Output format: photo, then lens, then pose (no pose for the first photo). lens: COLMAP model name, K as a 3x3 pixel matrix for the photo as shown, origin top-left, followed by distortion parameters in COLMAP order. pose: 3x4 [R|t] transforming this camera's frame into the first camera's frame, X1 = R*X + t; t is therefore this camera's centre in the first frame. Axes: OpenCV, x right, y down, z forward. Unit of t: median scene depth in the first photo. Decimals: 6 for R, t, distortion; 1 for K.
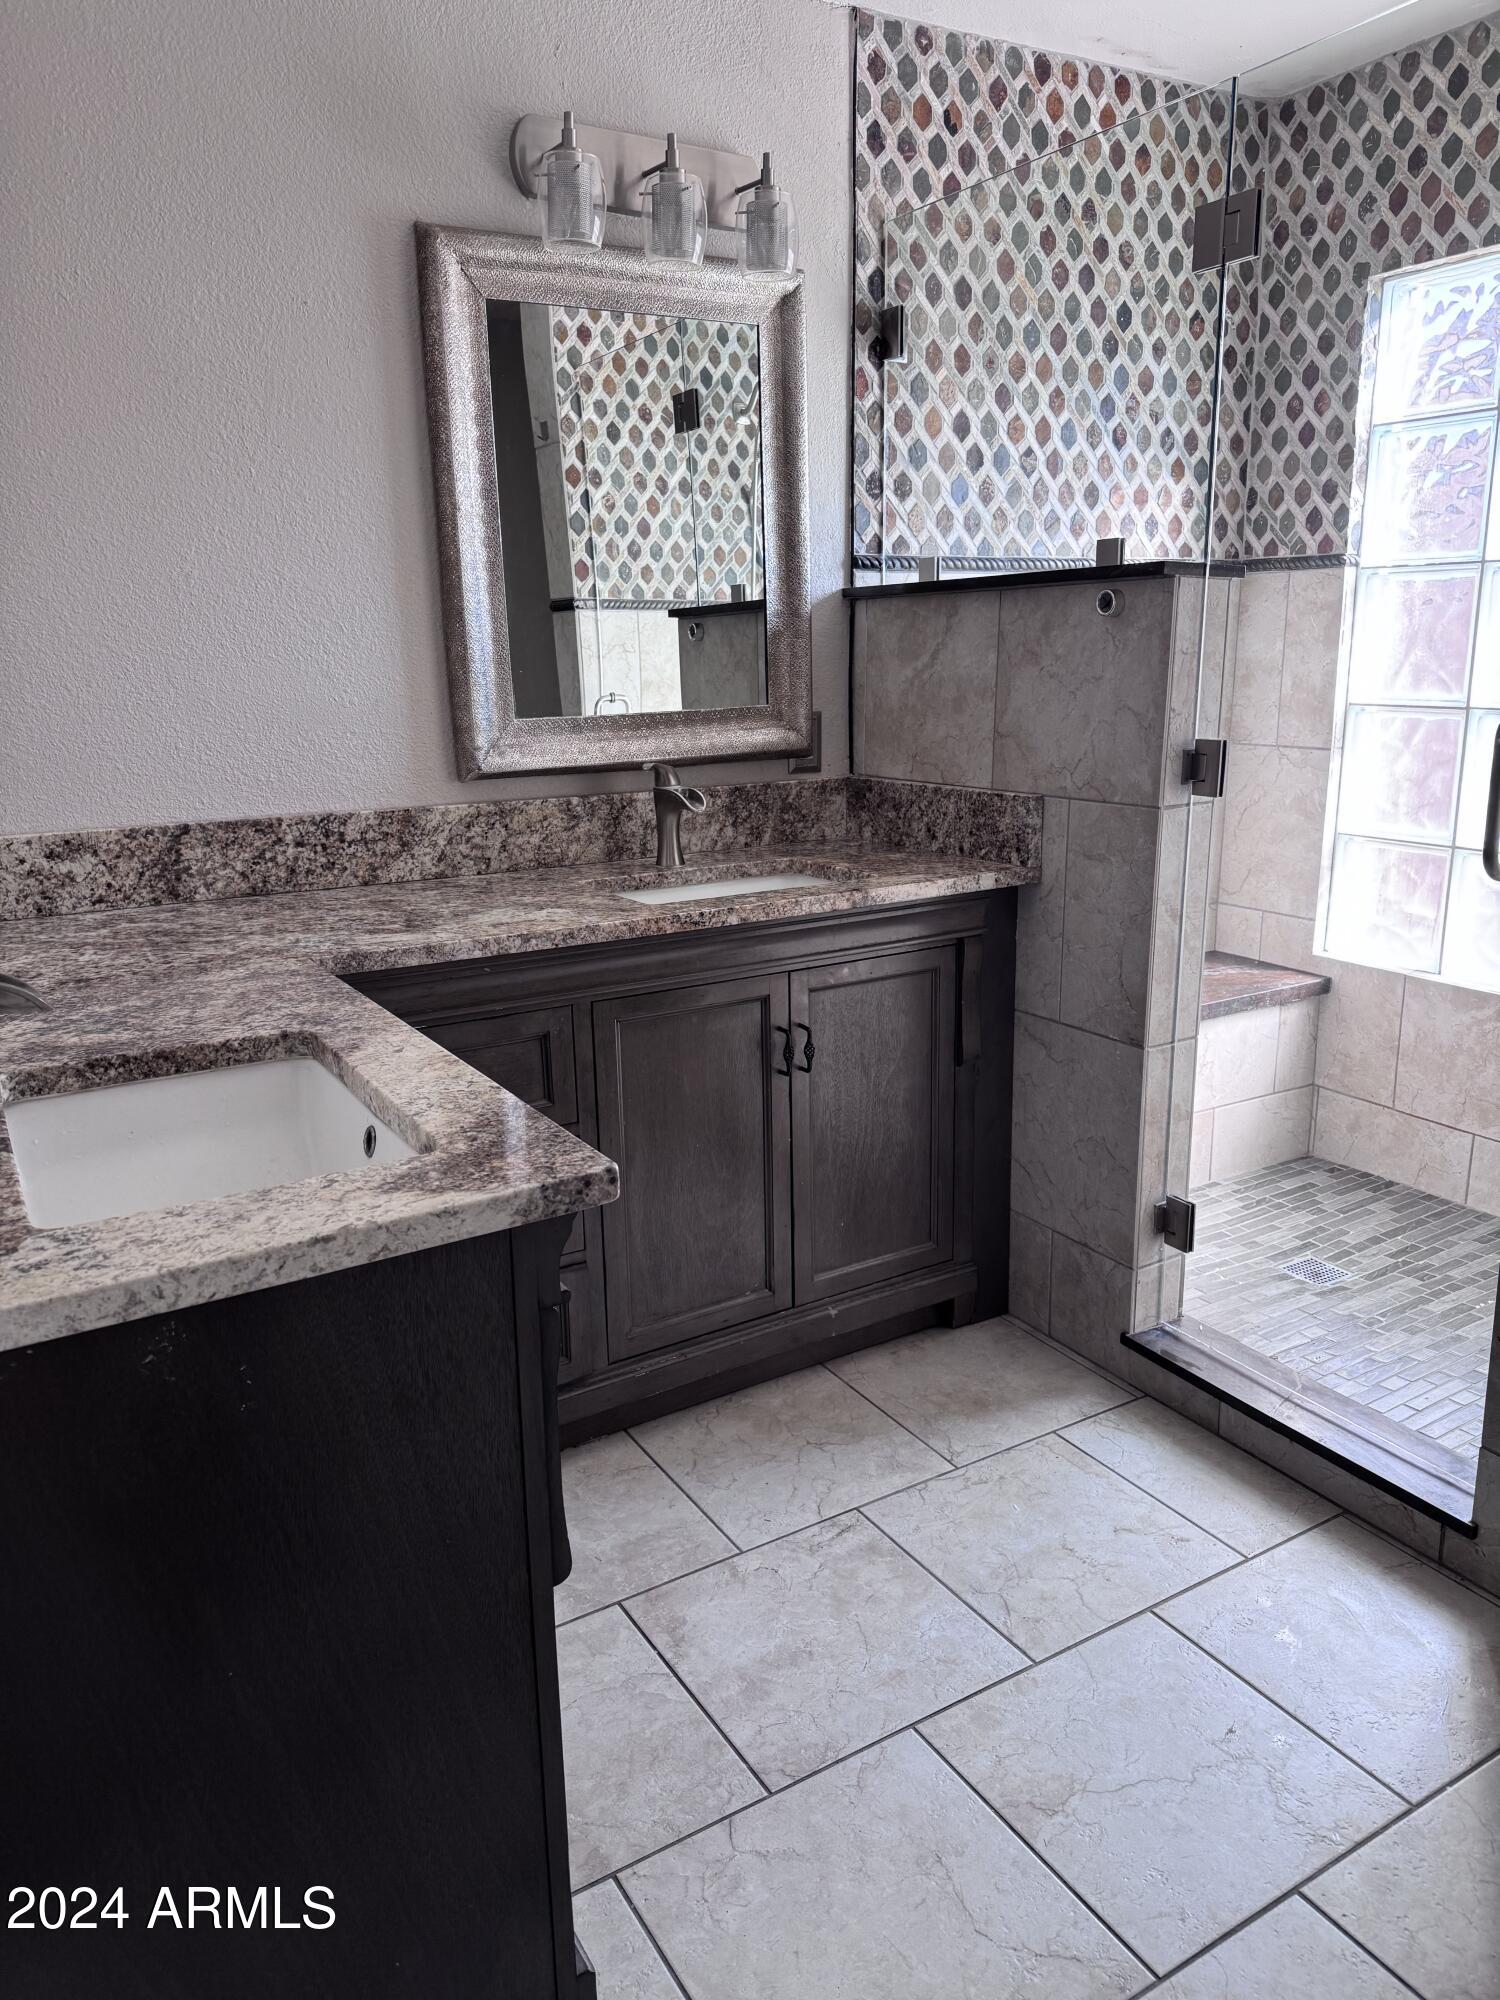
lens RADIAL K [[1415.9, 0, 749.6], [0, 1415.9, 1009.2], [0, 0, 1]] dist [0.066508, -0.084789]
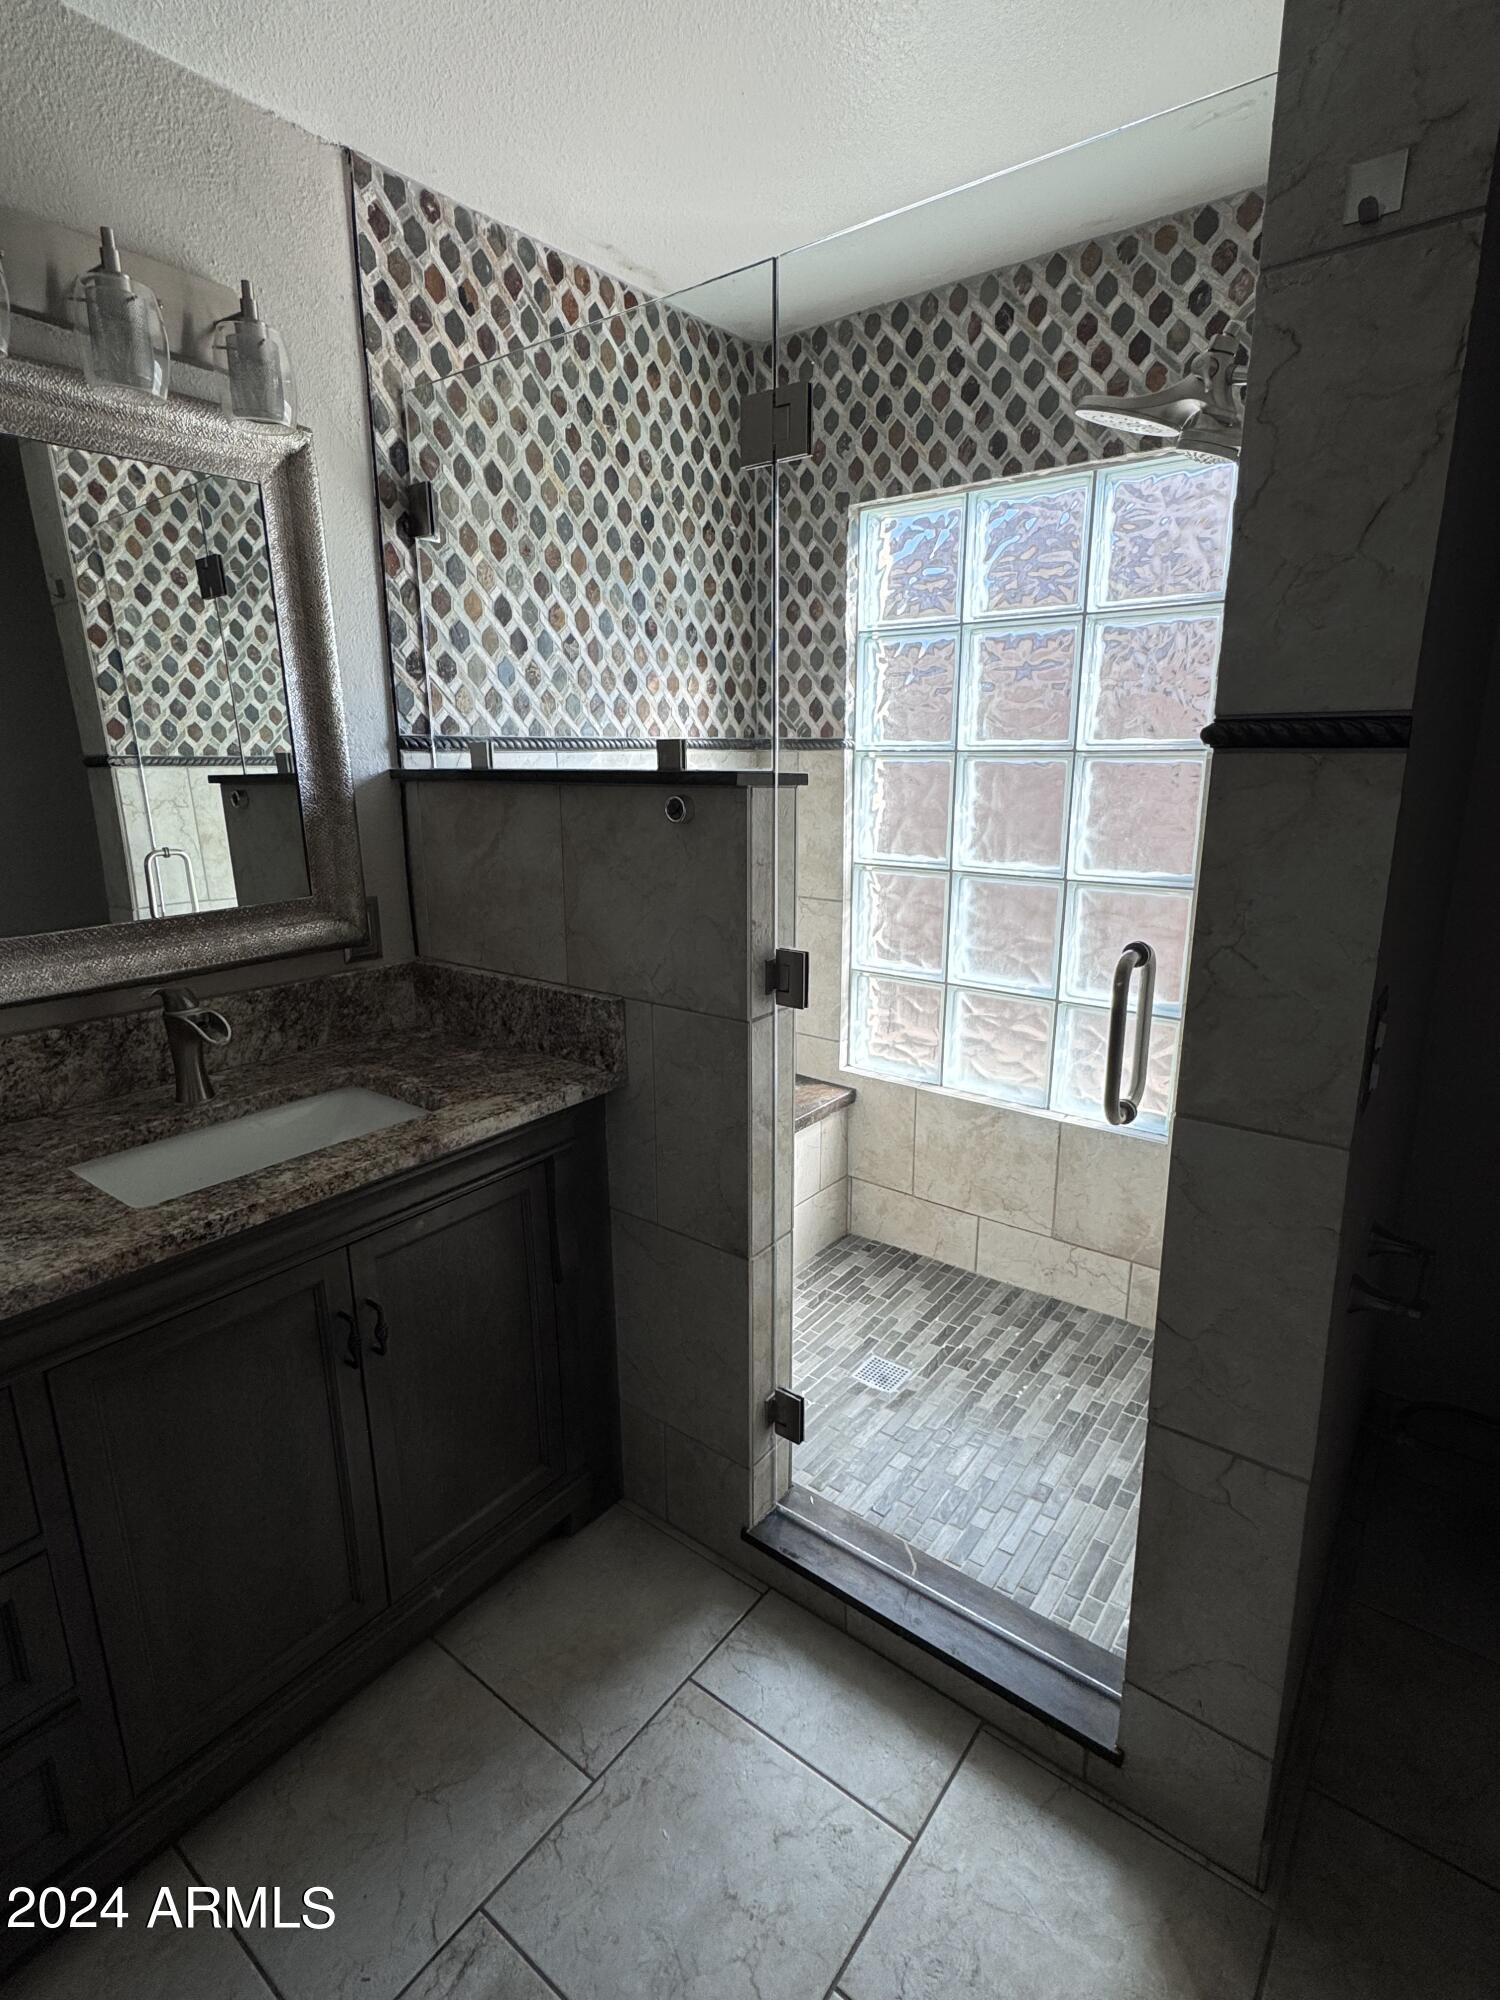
lens RADIAL K [[986.0, 0, 749.7], [0, 986.0, 991.8], [0, 0, 1]] dist [-0.002295, -0.002075]
pose [[0.931340, -0.074991, 0.356345, 0.047510], [0.080399, 0.996763, -0.000368, -0.139300], [-0.355164, 0.028993, 0.934354, 0.330481]]
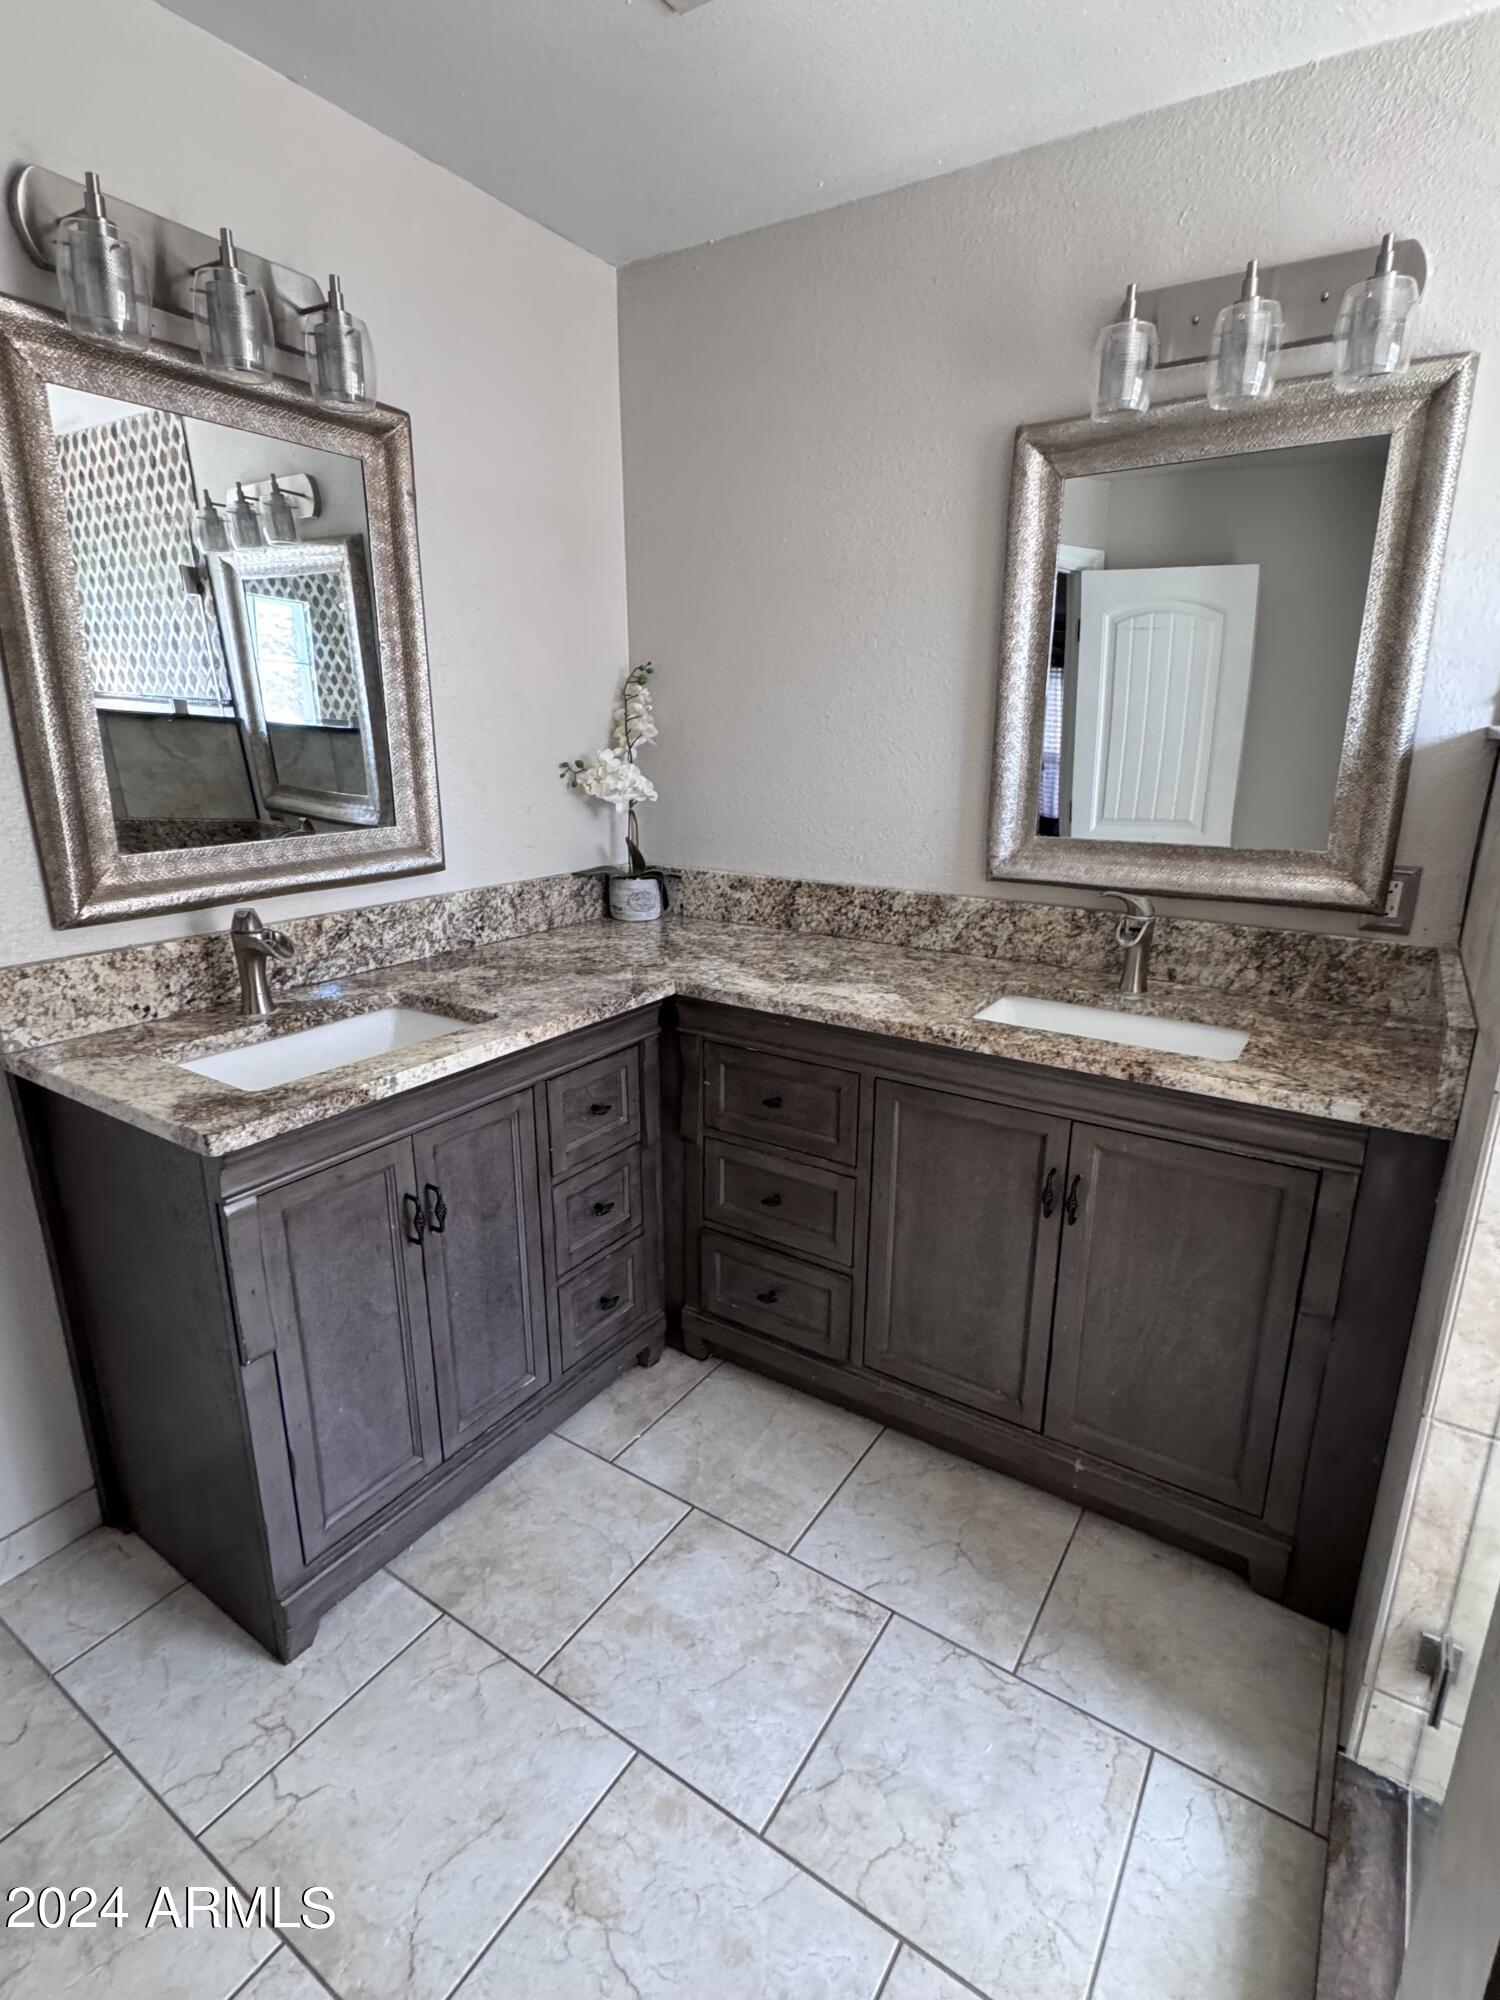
lens RADIAL K [[986.0, 0, 757.1], [0, 986.0, 992.2], [0, 0, 1]] dist [-0.002295, -0.002075]
pose [[0.429847, 0.255527, -0.865989, 0.454197], [-0.237397, 0.957357, 0.164651, -0.154835], [0.871134, 0.134808, 0.472179, 0.420897]]
